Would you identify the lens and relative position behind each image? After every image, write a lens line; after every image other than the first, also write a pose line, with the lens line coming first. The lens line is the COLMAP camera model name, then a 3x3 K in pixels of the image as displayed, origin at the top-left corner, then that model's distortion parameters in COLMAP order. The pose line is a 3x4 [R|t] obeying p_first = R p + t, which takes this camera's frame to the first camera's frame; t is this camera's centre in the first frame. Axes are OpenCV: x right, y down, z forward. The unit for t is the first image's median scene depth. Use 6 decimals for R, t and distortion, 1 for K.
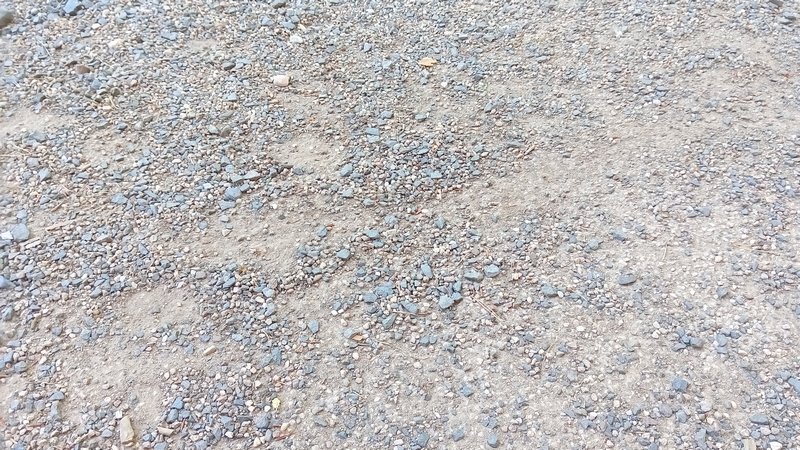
lens RADIAL K [[642.5, 0, 398.4], [0, 642.5, 219.7], [0, 0, 1]] dist [0.014604, -0.042246]
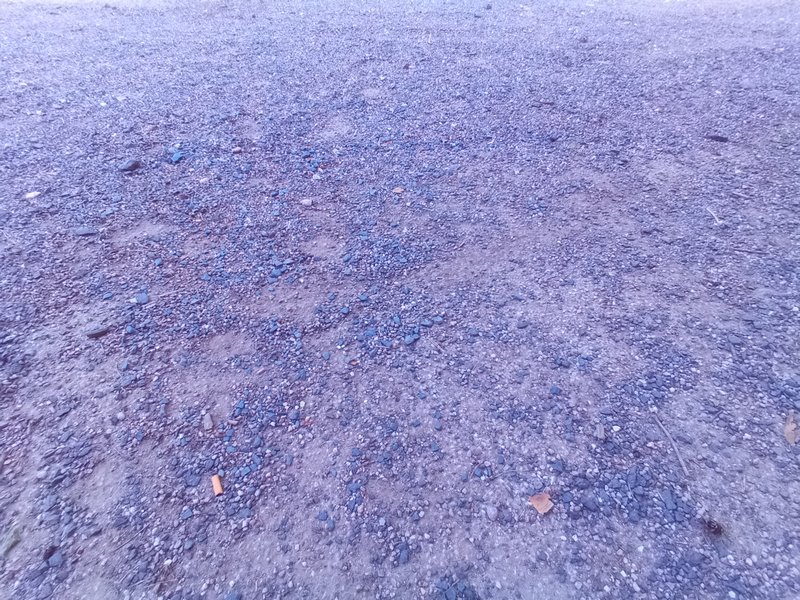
lens RADIAL K [[653.4, 0, 401.1], [0, 653.4, 300.9], [0, 0, 1]] dist [-0.011940, 0.004179]
pose [[0.997032, -0.004690, 0.076844, -0.071278], [-0.000254, 0.997937, 0.064206, -0.073352], [-0.076987, -0.064035, 0.994974, -0.615319]]
